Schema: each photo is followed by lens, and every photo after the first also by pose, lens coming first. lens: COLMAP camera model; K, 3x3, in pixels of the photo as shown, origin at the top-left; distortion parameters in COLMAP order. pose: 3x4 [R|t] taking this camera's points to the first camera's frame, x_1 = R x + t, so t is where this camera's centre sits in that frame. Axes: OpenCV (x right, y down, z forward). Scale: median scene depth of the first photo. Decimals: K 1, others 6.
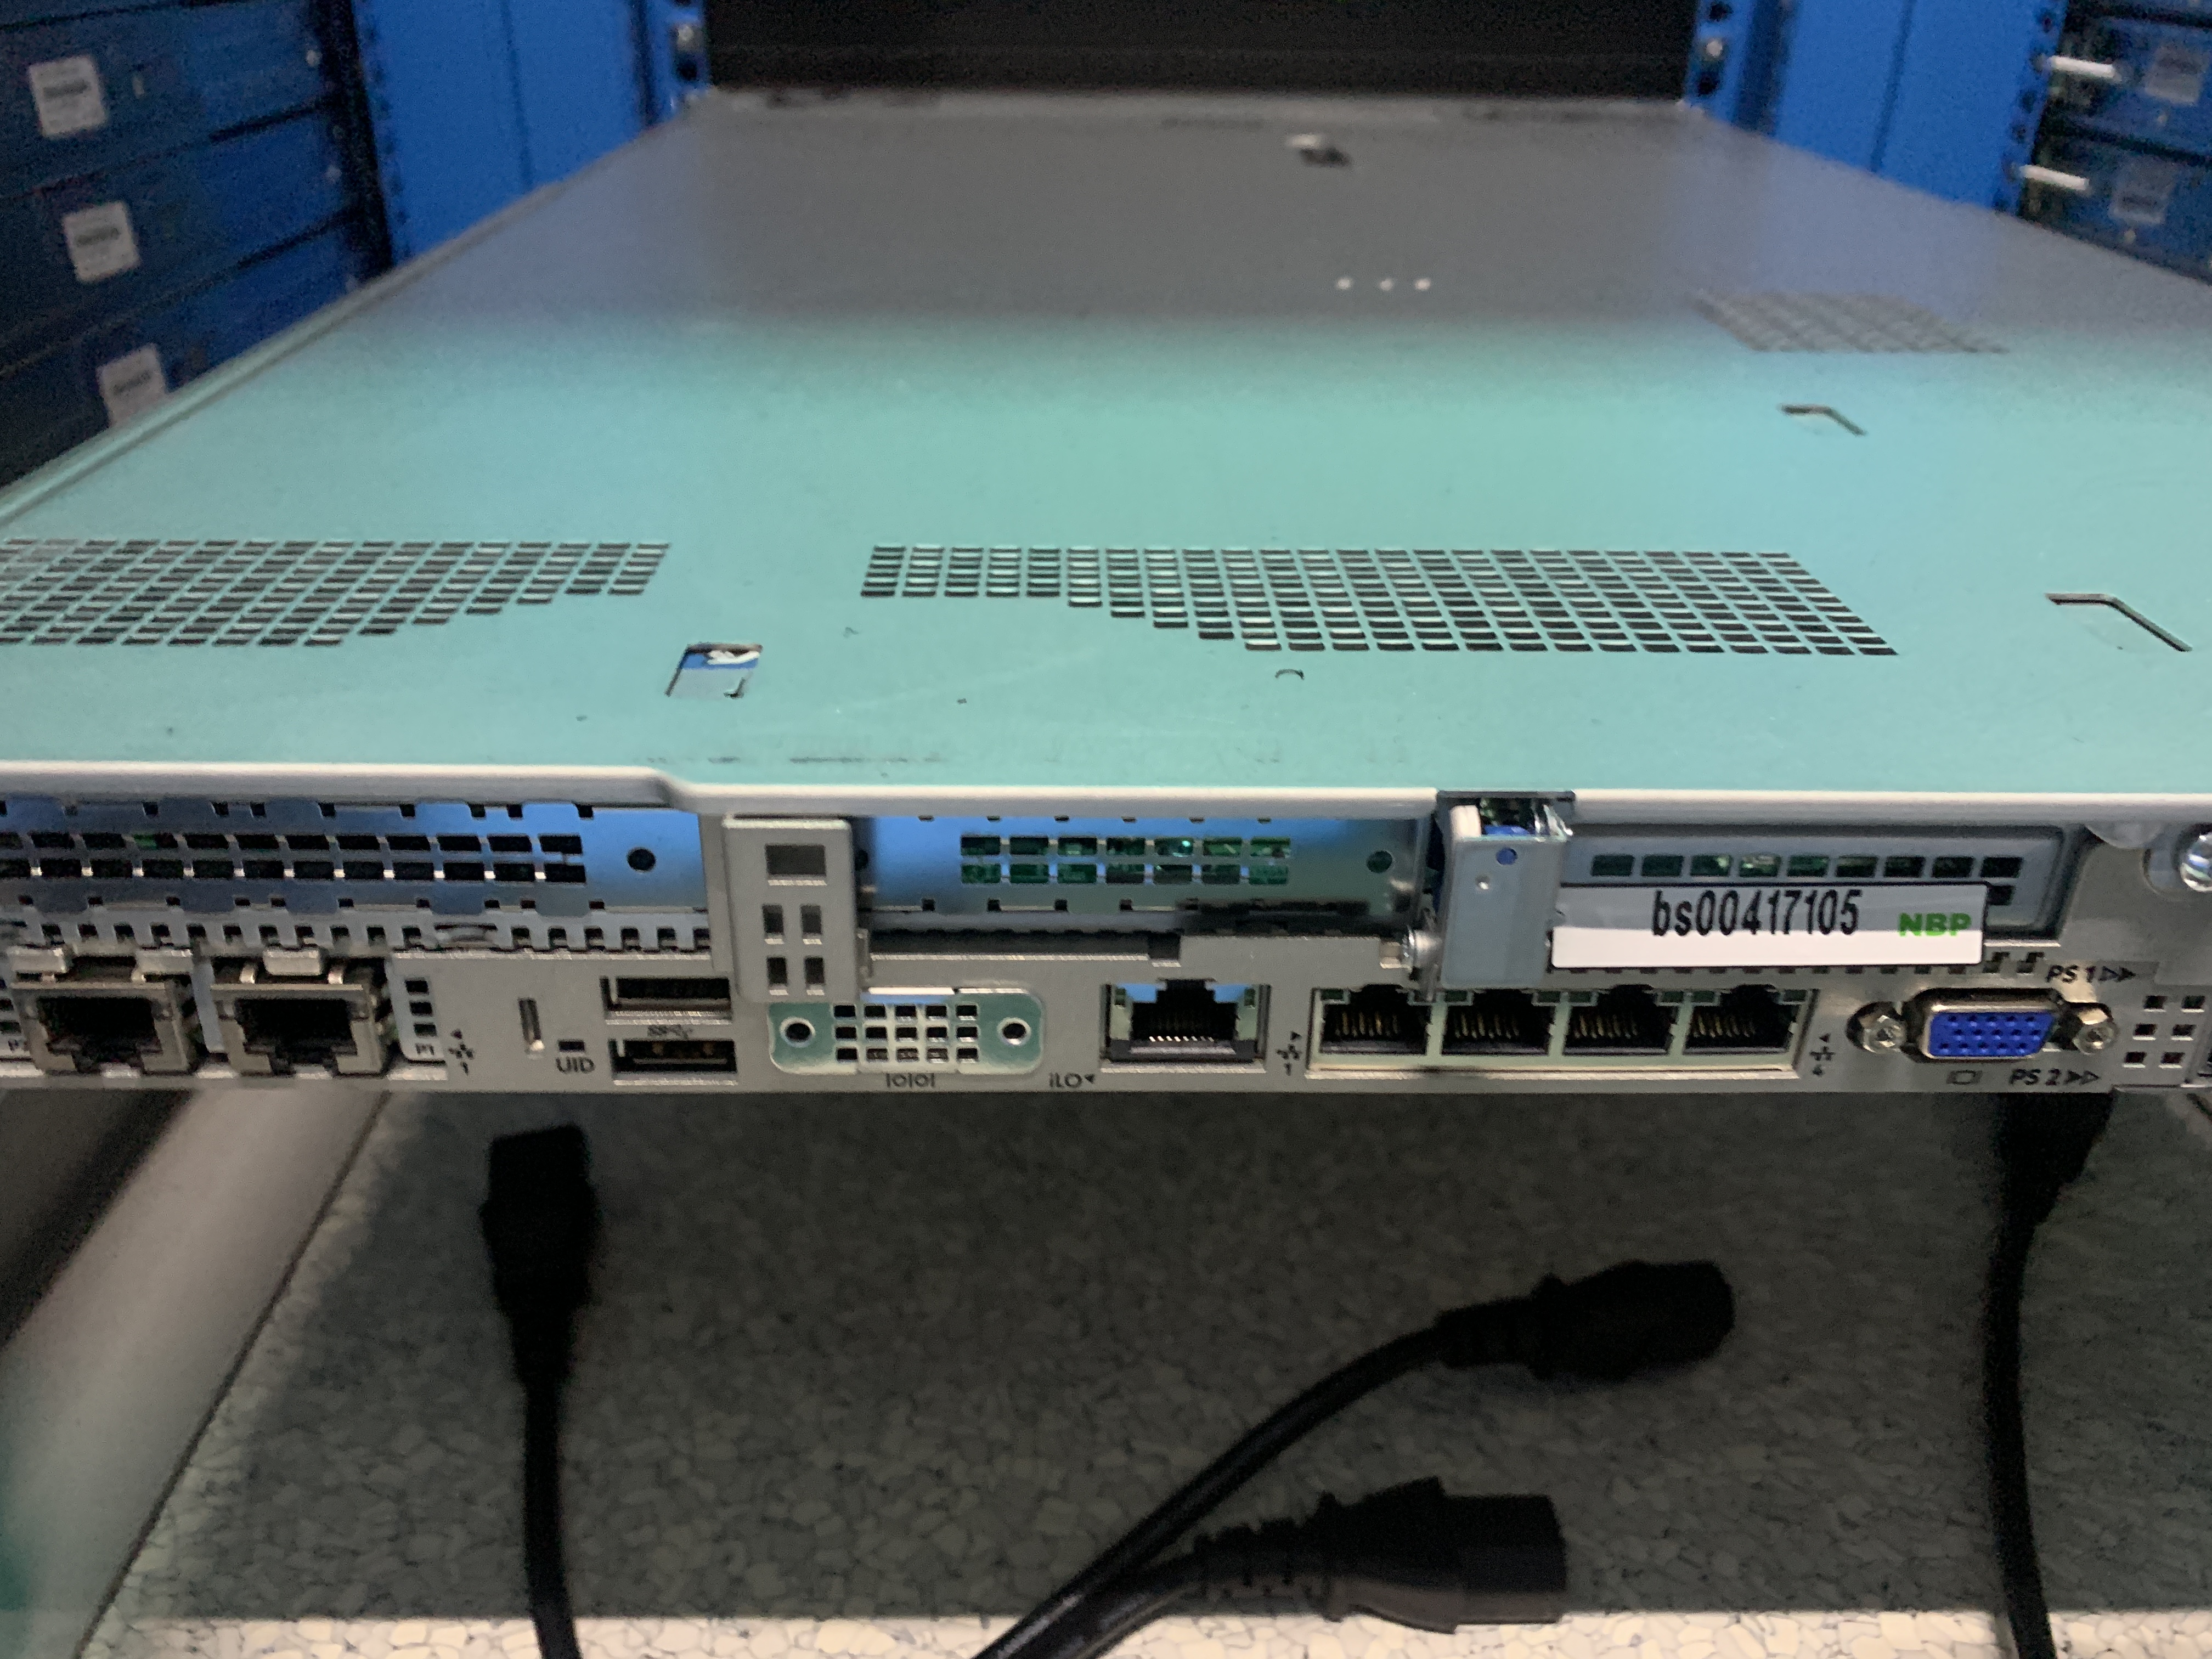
lens RADIAL K [[1716.0, 0, 1096.6], [0, 1716.0, 829.7], [0, 0, 1]] dist [-0.015339, -0.019015]
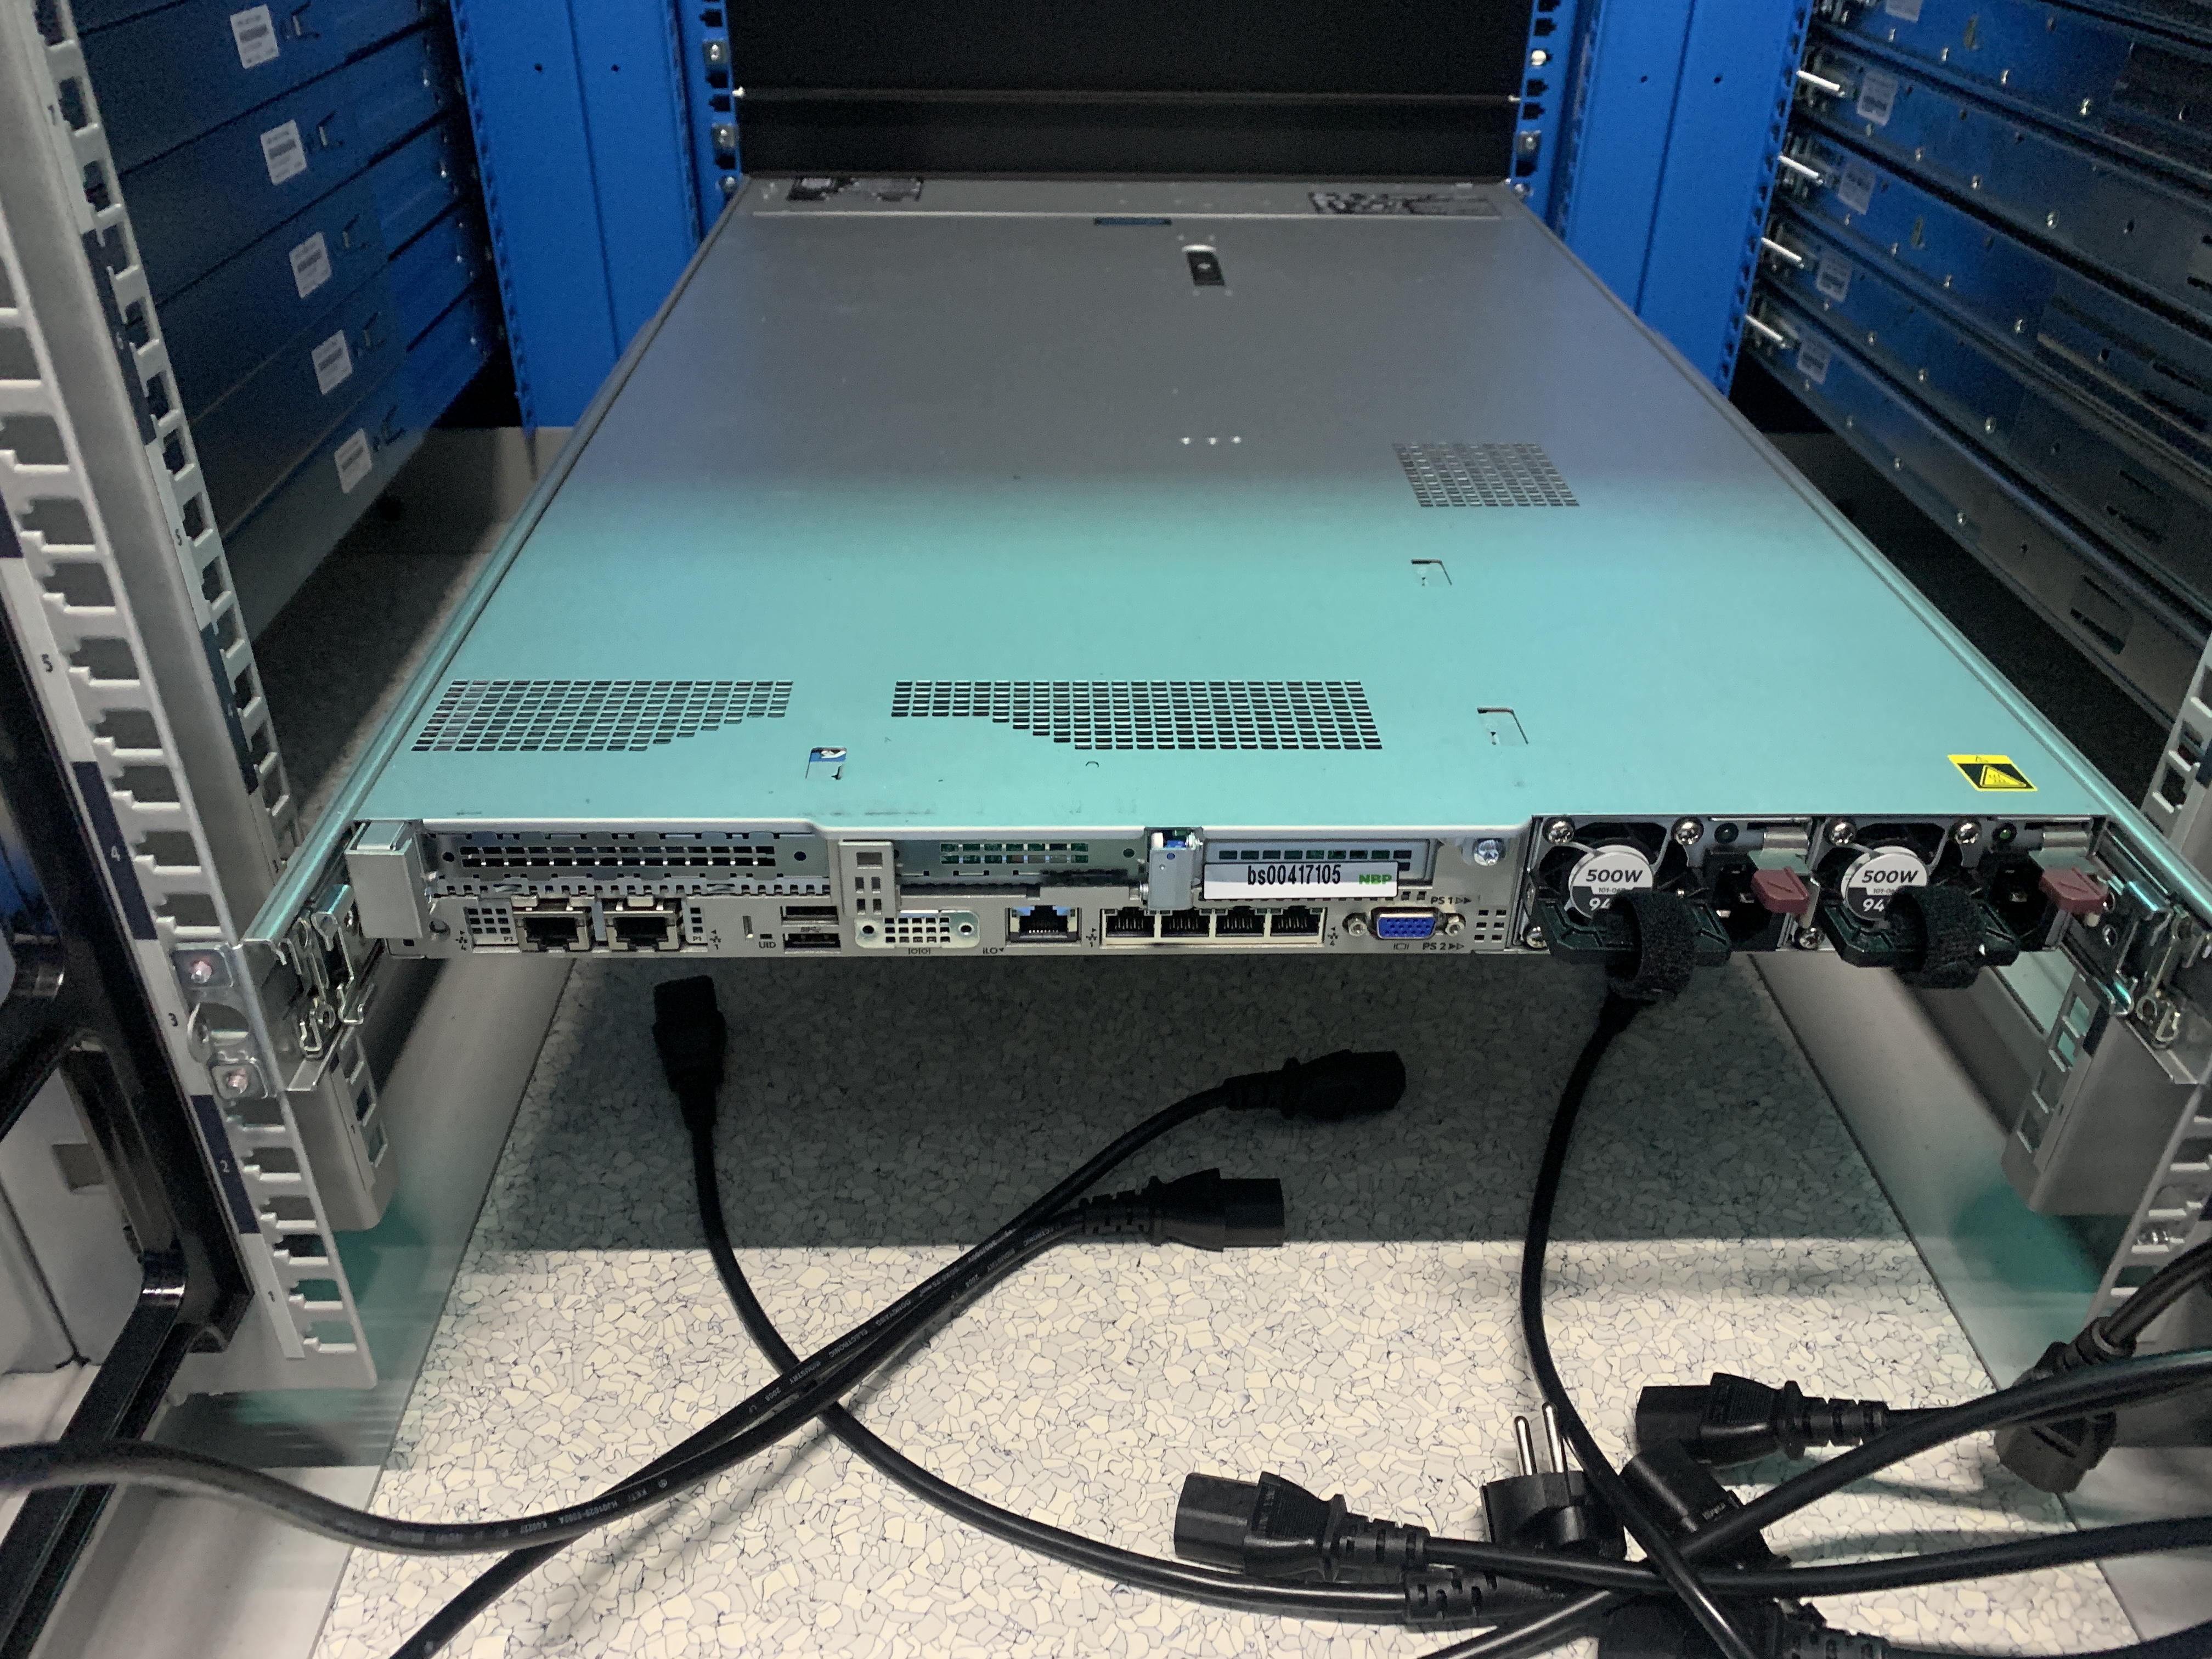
lens RADIAL K [[1716.0, 0, 1116.5], [0, 1716.0, 815.6], [0, 0, 1]] dist [-0.015339, -0.019015]
pose [[0.999871, -0.006028, 0.014871, 0.073565], [0.004914, 0.997260, 0.073816, -0.122997], [-0.015275, -0.073734, 0.997161, -0.774864]]
